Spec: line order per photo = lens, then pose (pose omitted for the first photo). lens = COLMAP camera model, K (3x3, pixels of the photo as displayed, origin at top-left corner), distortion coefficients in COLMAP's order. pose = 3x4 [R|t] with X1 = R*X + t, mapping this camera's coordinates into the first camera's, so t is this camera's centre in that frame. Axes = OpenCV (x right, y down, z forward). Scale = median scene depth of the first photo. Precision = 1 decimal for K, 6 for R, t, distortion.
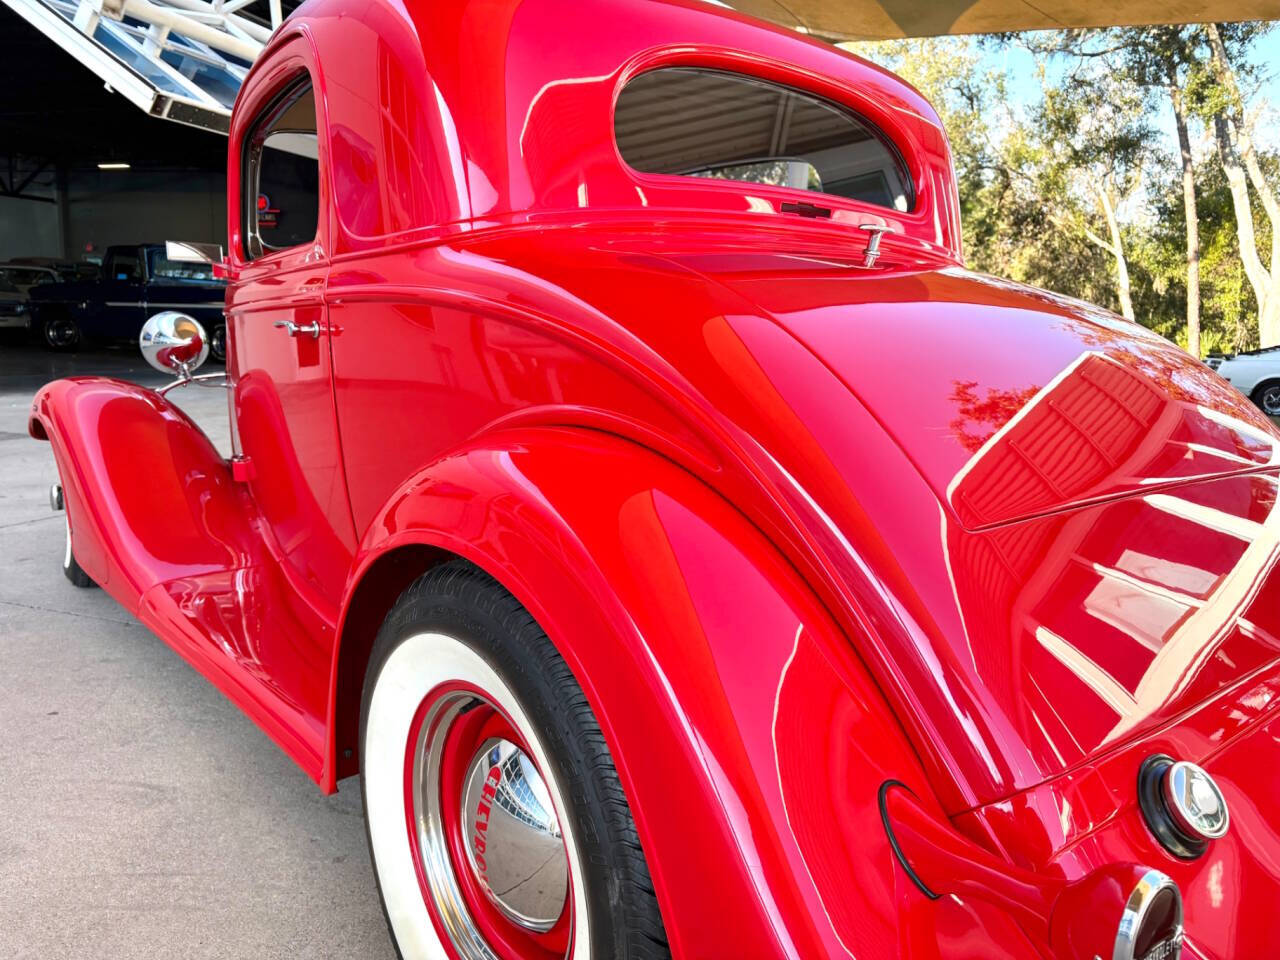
lens RADIAL K [[670.0, 0, 640.0], [0, 670.0, 480.0], [0, 0, 1]] dist [0.027590, -0.022484]
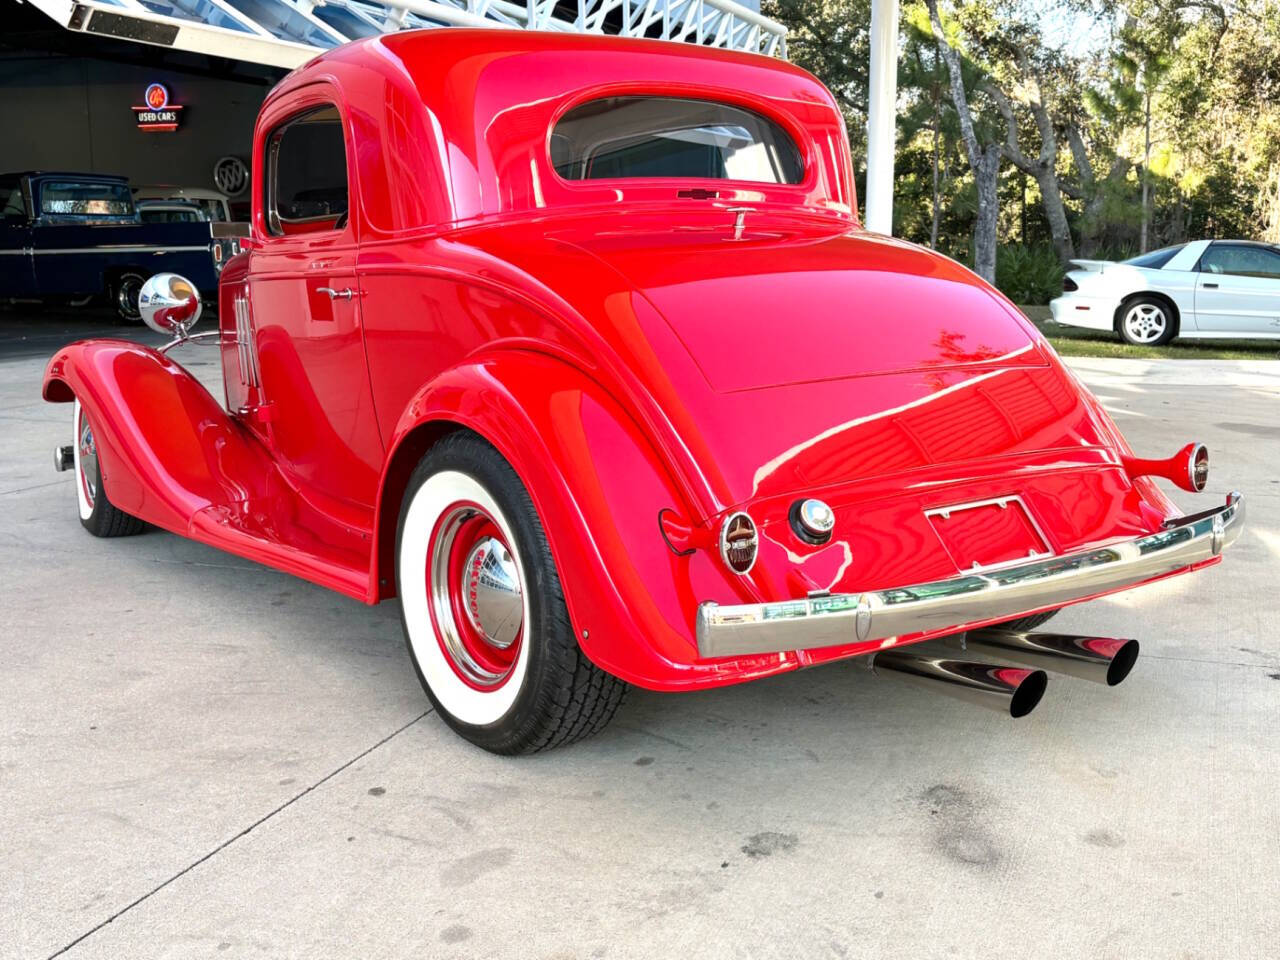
lens RADIAL K [[958.4, 0, 640.0], [0, 958.4, 480.0], [0, 0, 1]] dist [0.017733, -0.025179]
pose [[0.998193, -0.022376, -0.055767, 0.098409], [0.022757, 0.999722, 0.006209, 0.072113], [0.055613, -0.007467, 0.998424, -0.420547]]
